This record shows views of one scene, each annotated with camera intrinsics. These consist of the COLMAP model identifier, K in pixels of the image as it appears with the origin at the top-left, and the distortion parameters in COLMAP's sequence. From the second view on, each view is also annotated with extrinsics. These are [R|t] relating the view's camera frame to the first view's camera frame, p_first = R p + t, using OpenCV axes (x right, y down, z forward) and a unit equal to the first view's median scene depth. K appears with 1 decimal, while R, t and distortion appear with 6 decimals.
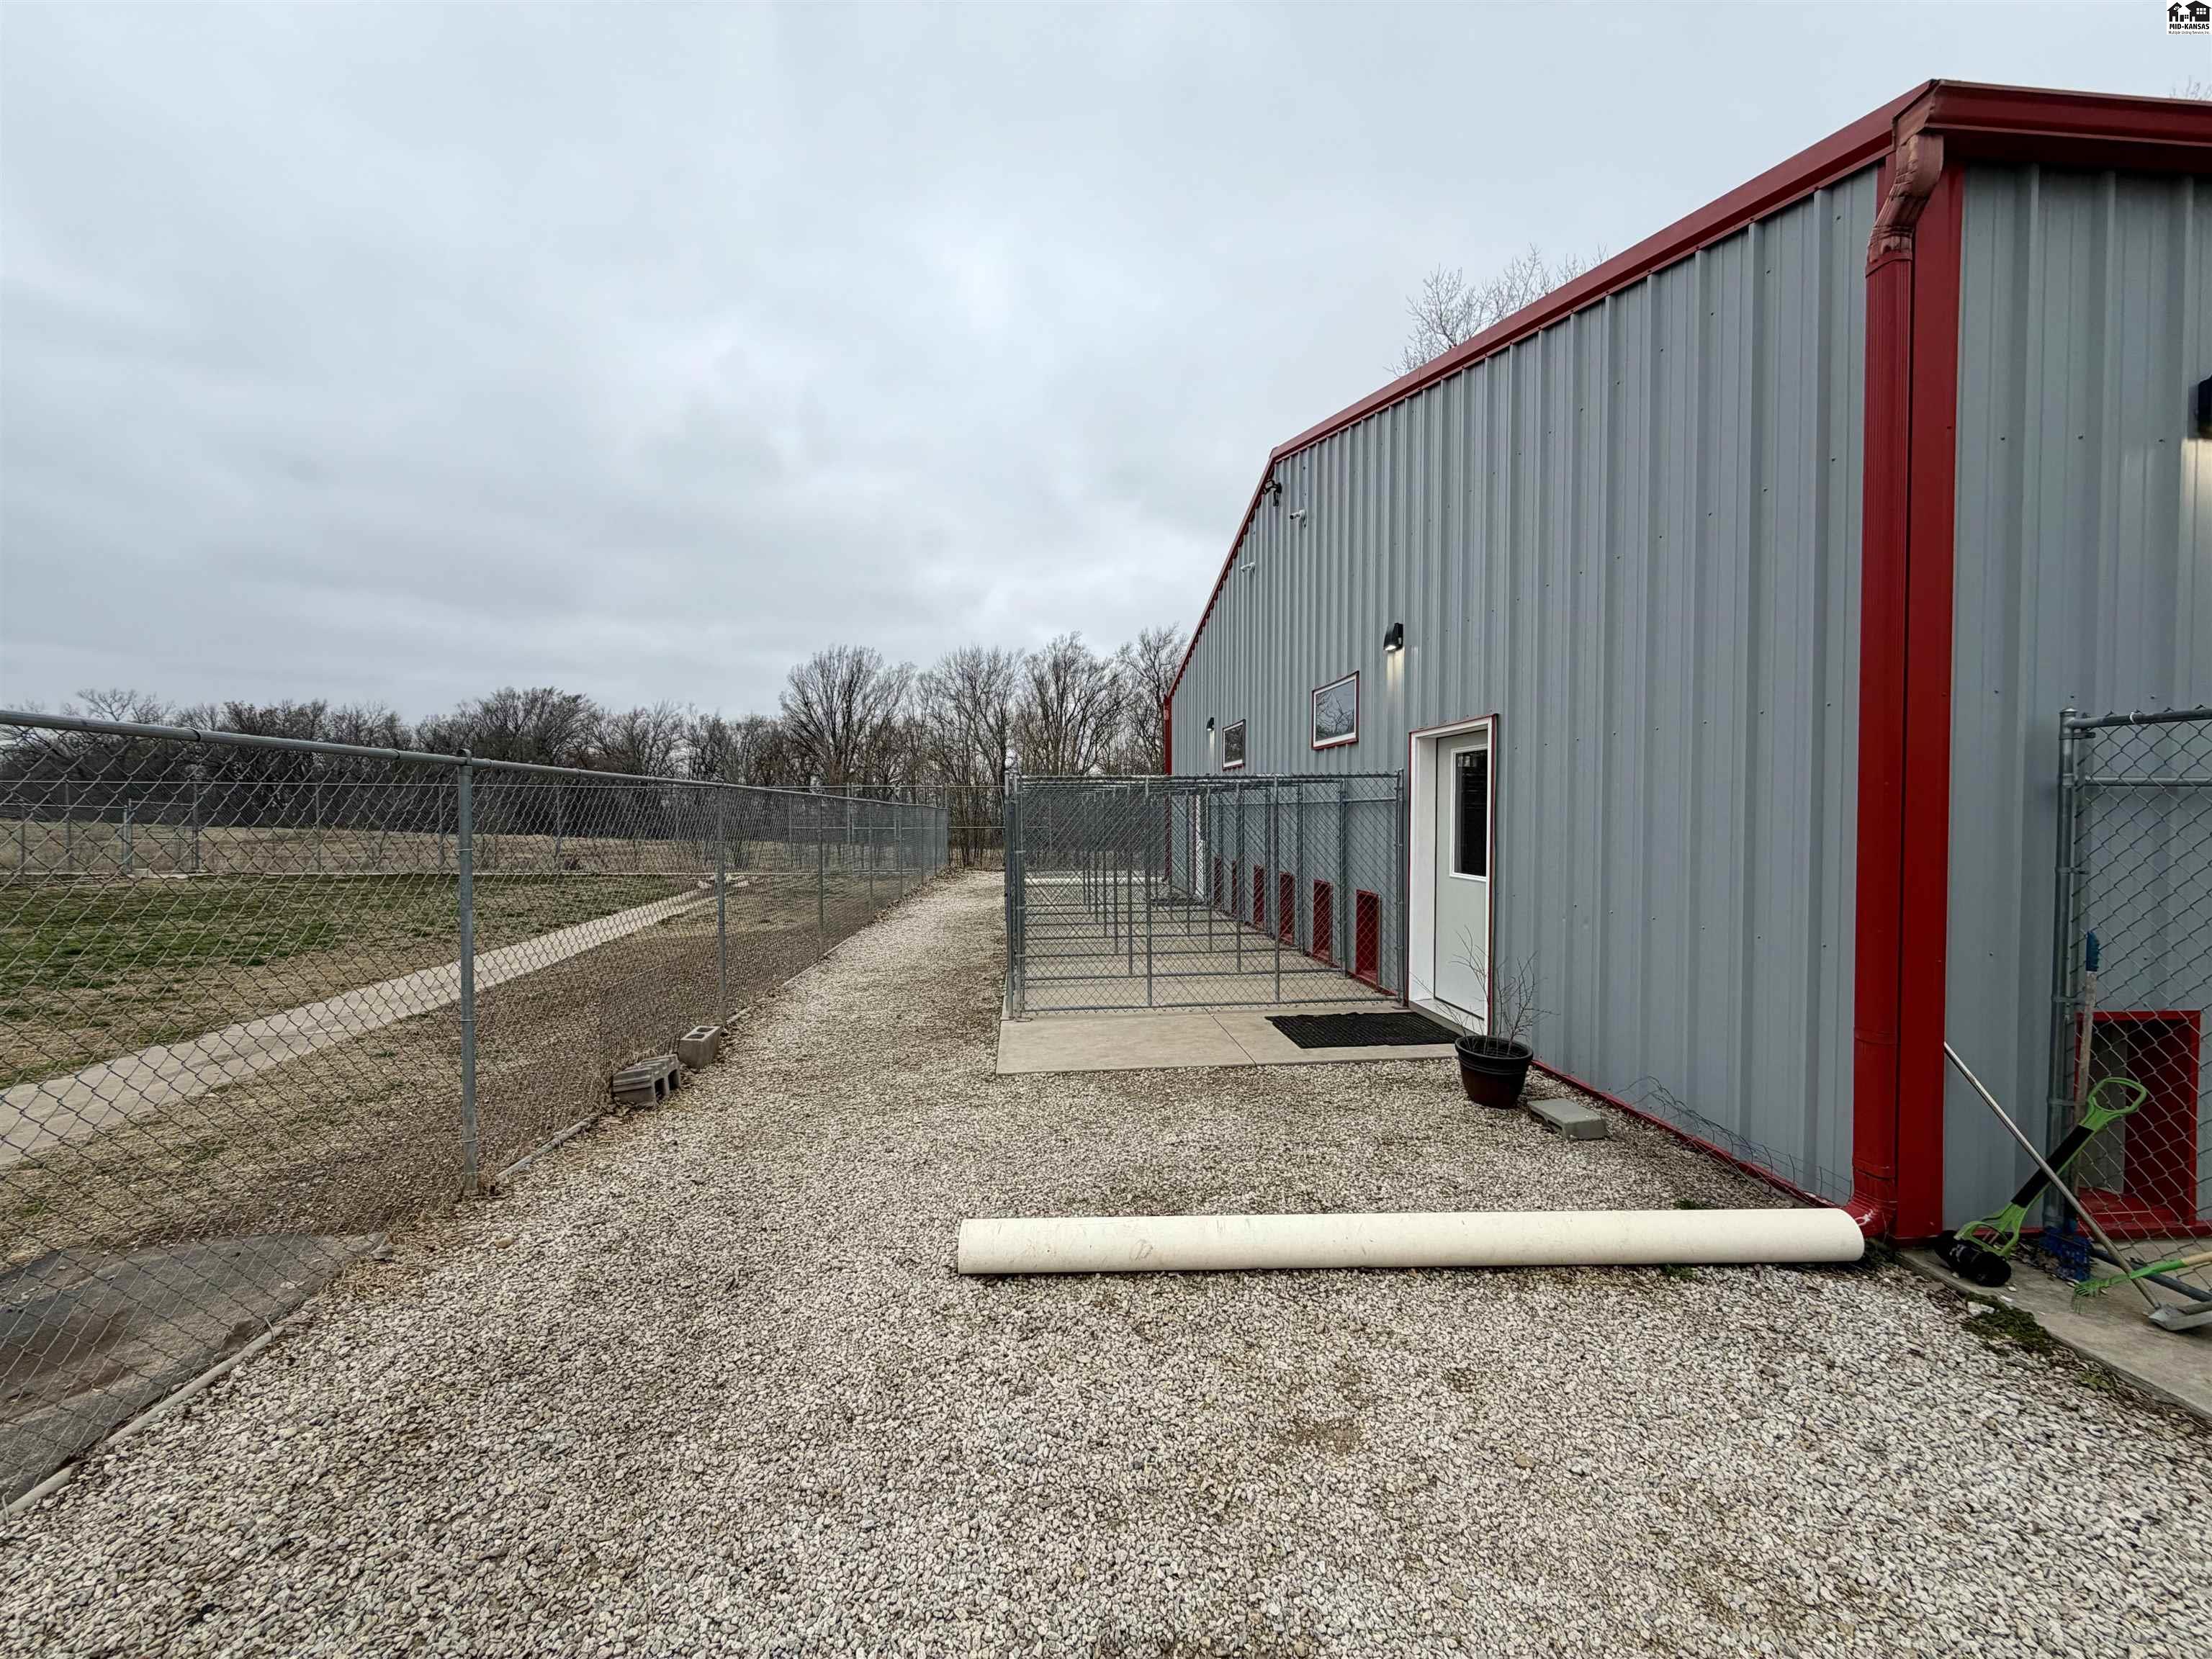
lens RADIAL K [[878.7, 0, 1098.7], [0, 878.7, 830.3], [0, 0, 1]] dist [-0.000835, 0.000133]
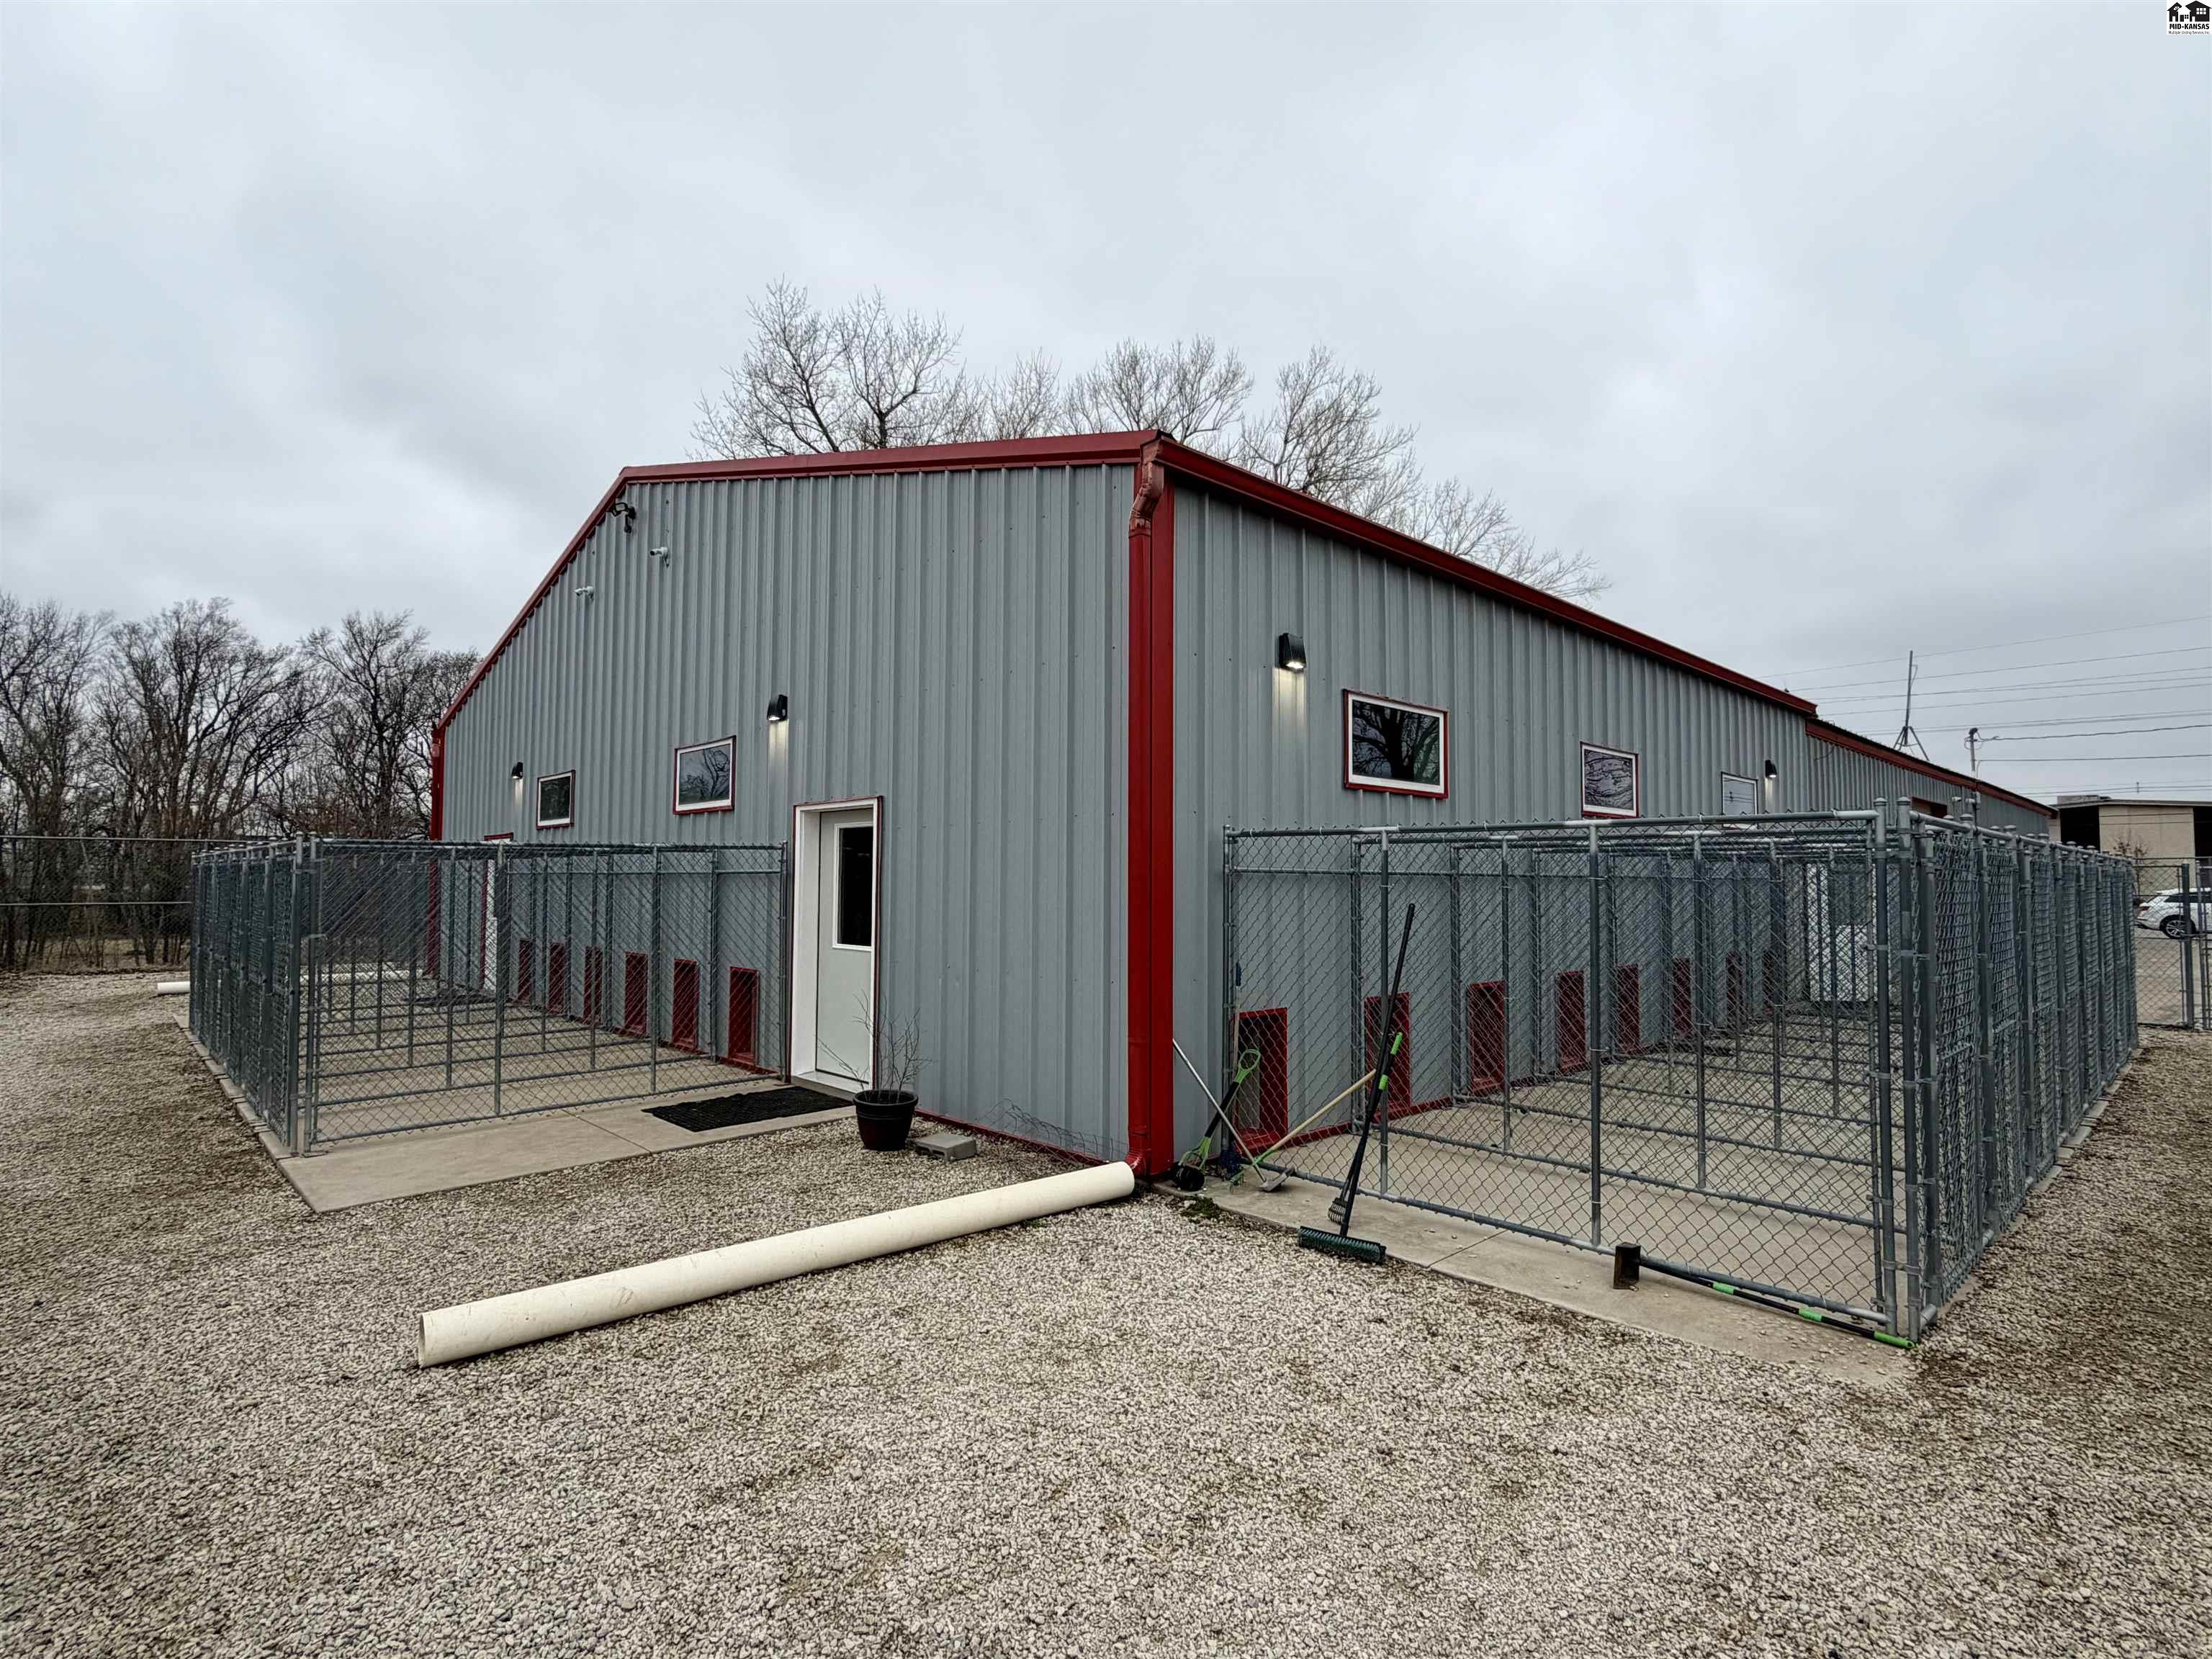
lens RADIAL K [[1092.9, 0, 1106.0], [0, 1092.9, 829.5], [0, 0, 1]] dist [0.000900, -0.000158]
pose [[0.778977, 0.032015, 0.626235, -0.258524], [0.009263, 0.997999, -0.062544, -0.004056], [-0.626985, 0.054521, 0.777121, -0.332200]]
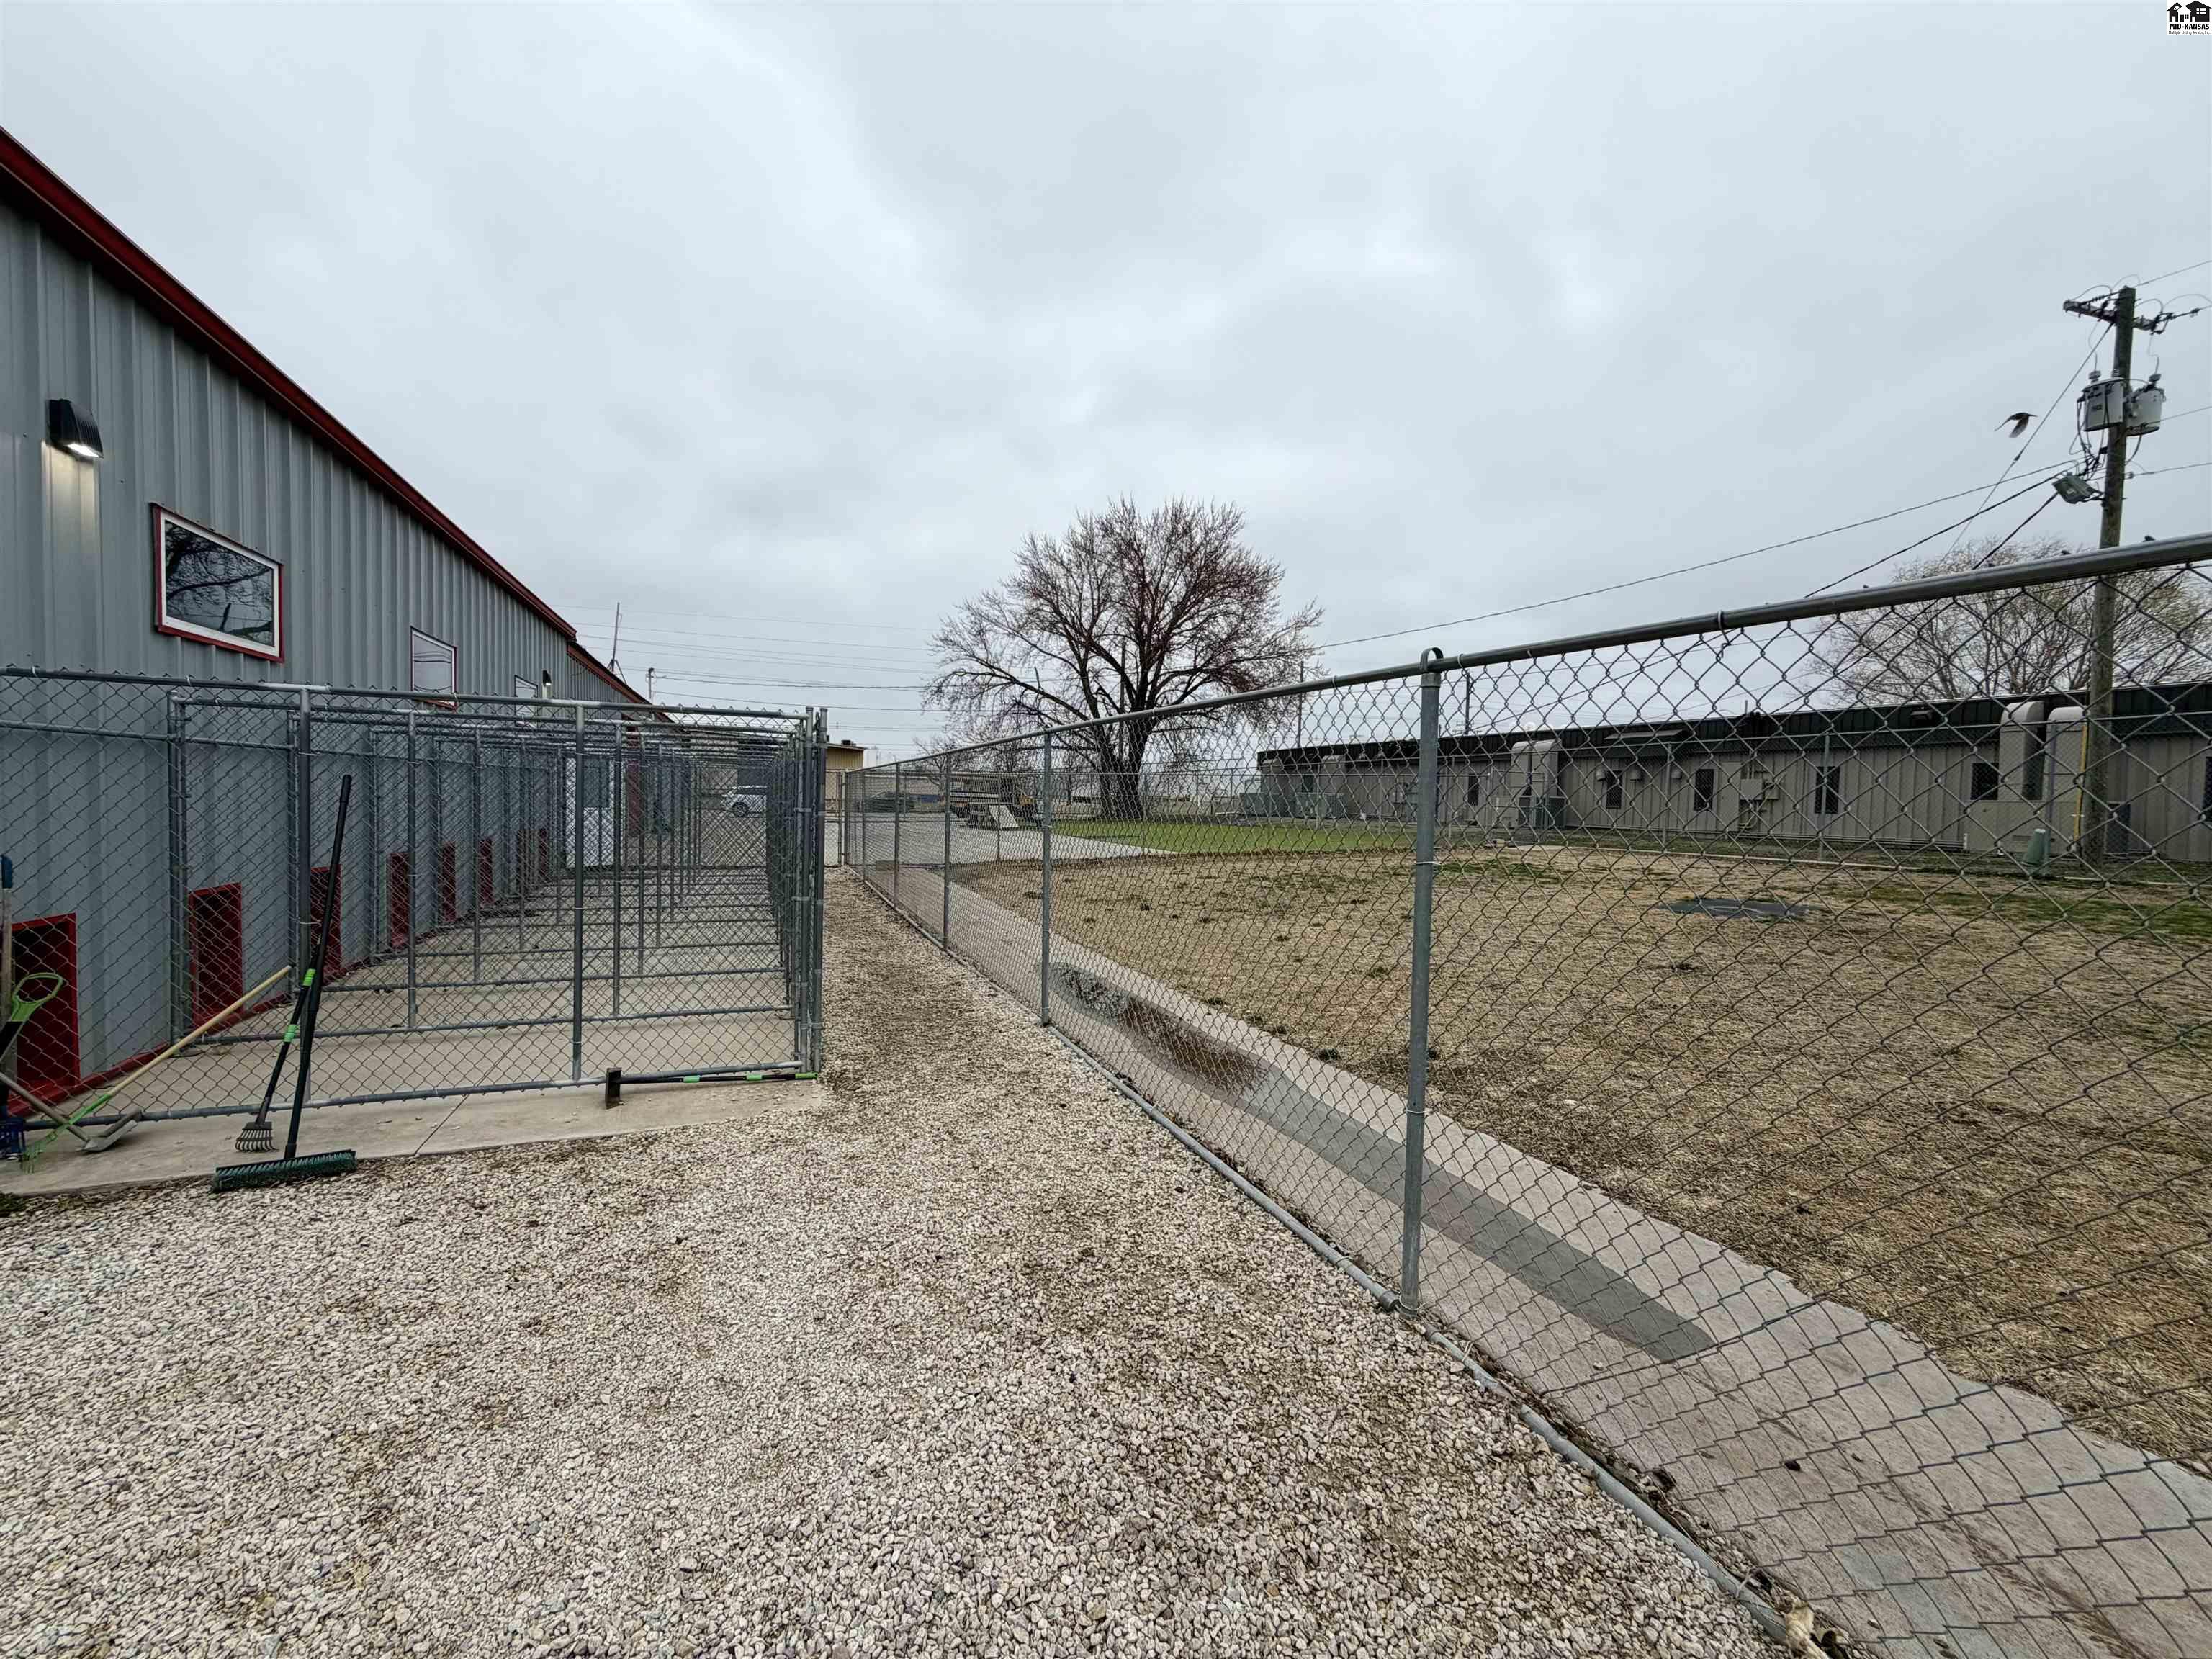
lens RADIAL K [[875.7, 0, 1102.1], [0, 875.7, 828.2], [0, 0, 1]] dist [0.000340, -0.000093]
pose [[-0.290213, -0.043742, 0.955962, -0.285549], [-0.005194, 0.999012, 0.044135, 0.017957], [-0.956948, 0.007844, -0.290154, -0.031241]]
